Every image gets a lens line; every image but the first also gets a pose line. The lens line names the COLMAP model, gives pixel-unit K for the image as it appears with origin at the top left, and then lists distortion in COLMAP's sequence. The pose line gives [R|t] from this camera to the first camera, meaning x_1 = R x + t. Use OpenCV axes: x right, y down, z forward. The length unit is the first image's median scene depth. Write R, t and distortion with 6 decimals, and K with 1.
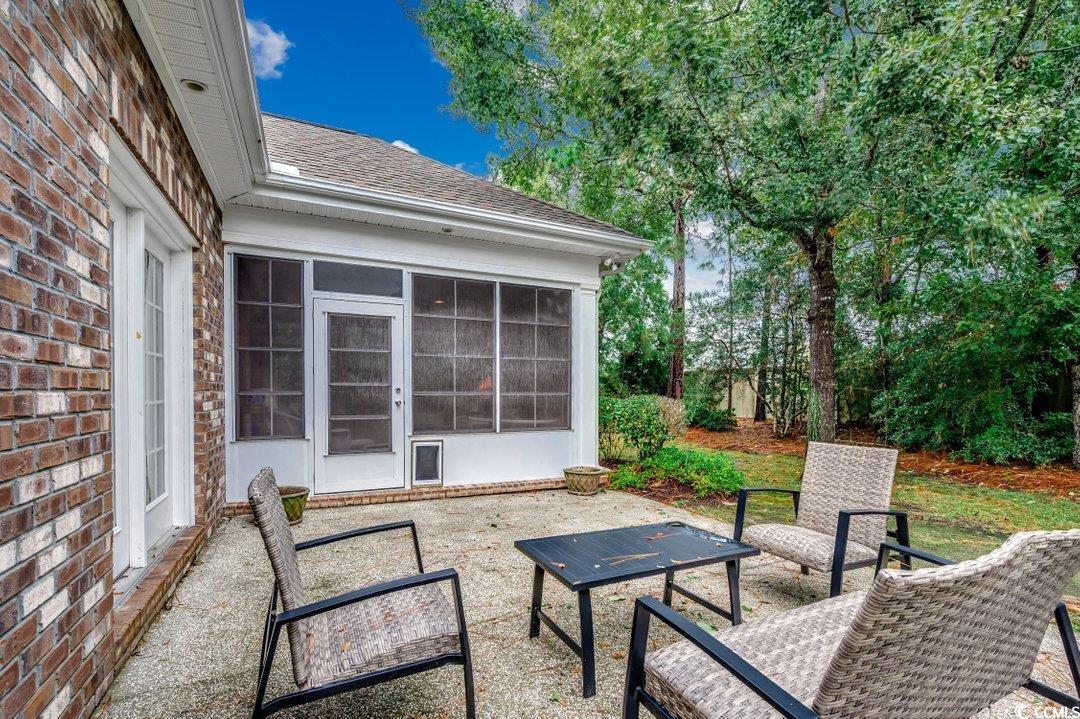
lens RADIAL K [[488.0, 0, 540.7], [0, 488.0, 396.4], [0, 0, 1]] dist [0.000885, 0.000441]
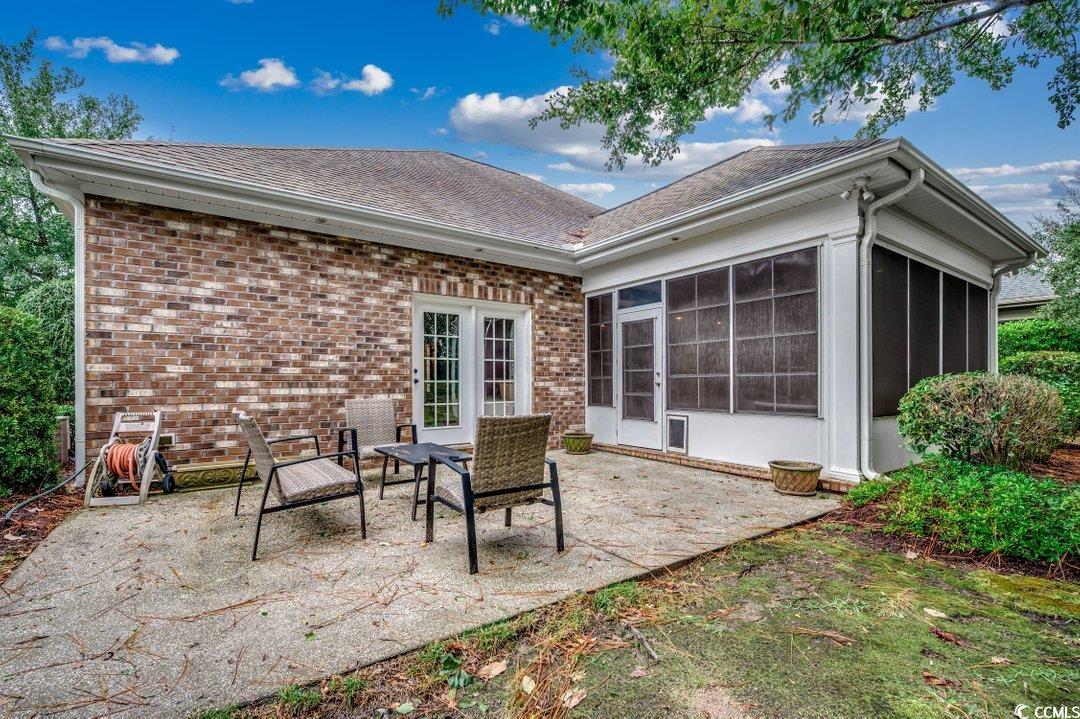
lens RADIAL K [[474.3, 0, 541.7], [0, 474.3, 376.6], [0, 0, 1]] dist [-0.002138, 0.000165]
pose [[0.171998, -0.020374, -0.984887, 0.868725], [-0.005468, 0.999751, -0.021636, 0.022742], [0.985082, 0.009107, 0.171844, 0.470748]]
